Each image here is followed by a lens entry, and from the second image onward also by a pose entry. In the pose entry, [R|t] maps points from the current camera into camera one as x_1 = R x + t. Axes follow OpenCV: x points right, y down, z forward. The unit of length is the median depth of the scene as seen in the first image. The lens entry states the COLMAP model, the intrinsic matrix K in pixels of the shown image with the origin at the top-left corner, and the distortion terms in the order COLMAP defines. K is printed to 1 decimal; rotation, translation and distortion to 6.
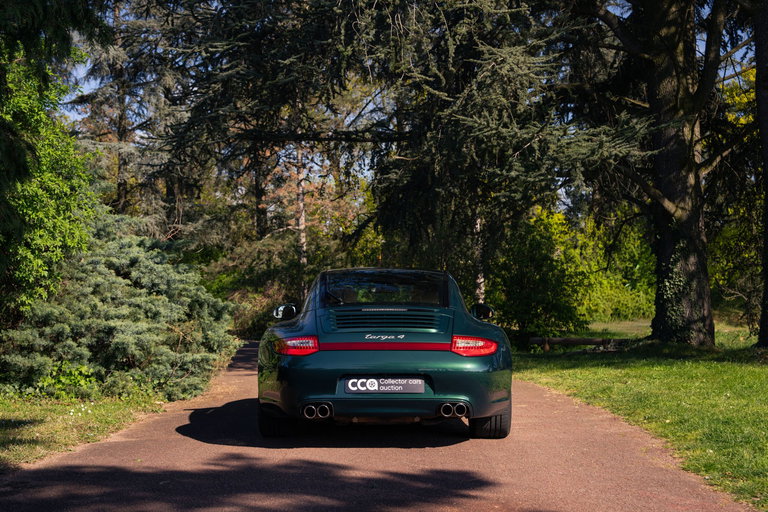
lens RADIAL K [[1089.5, 0, 384.0], [0, 1089.5, 256.0], [0, 0, 1]] dist [0.019373, 0.007508]
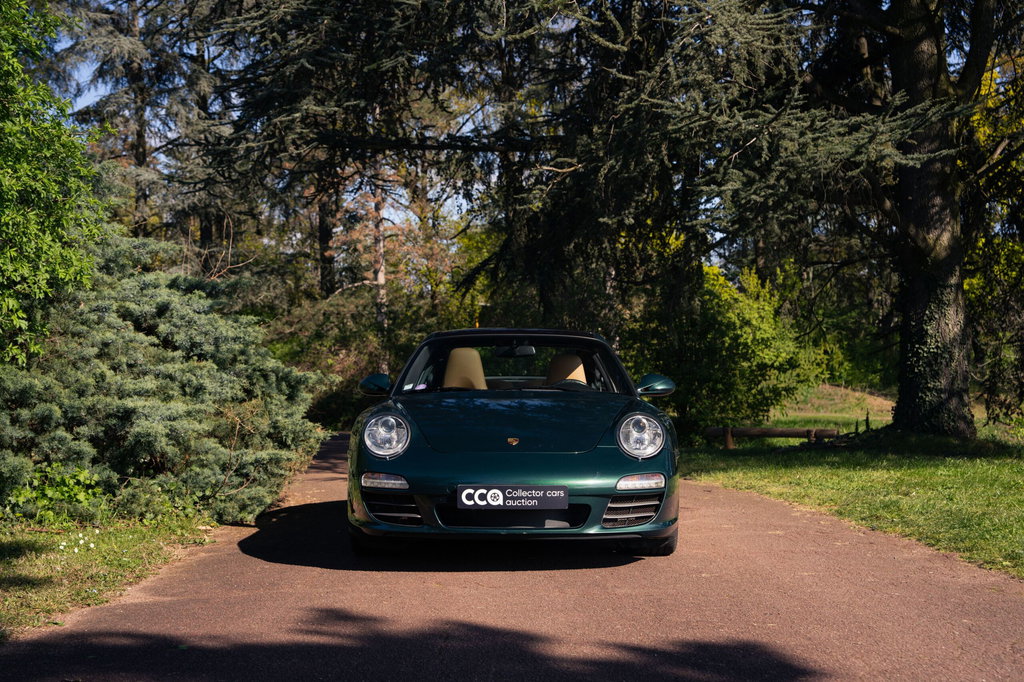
lens RADIAL K [[1223.2, 0, 512.4], [0, 1223.2, 355.1], [0, 0, 1]] dist [0.005914, 0.016011]
pose [[0.998108, 0.003195, 0.061399, -0.066691], [-0.004107, 0.999883, 0.014745, 0.021146], [-0.061344, -0.014969, 0.998004, 0.261056]]
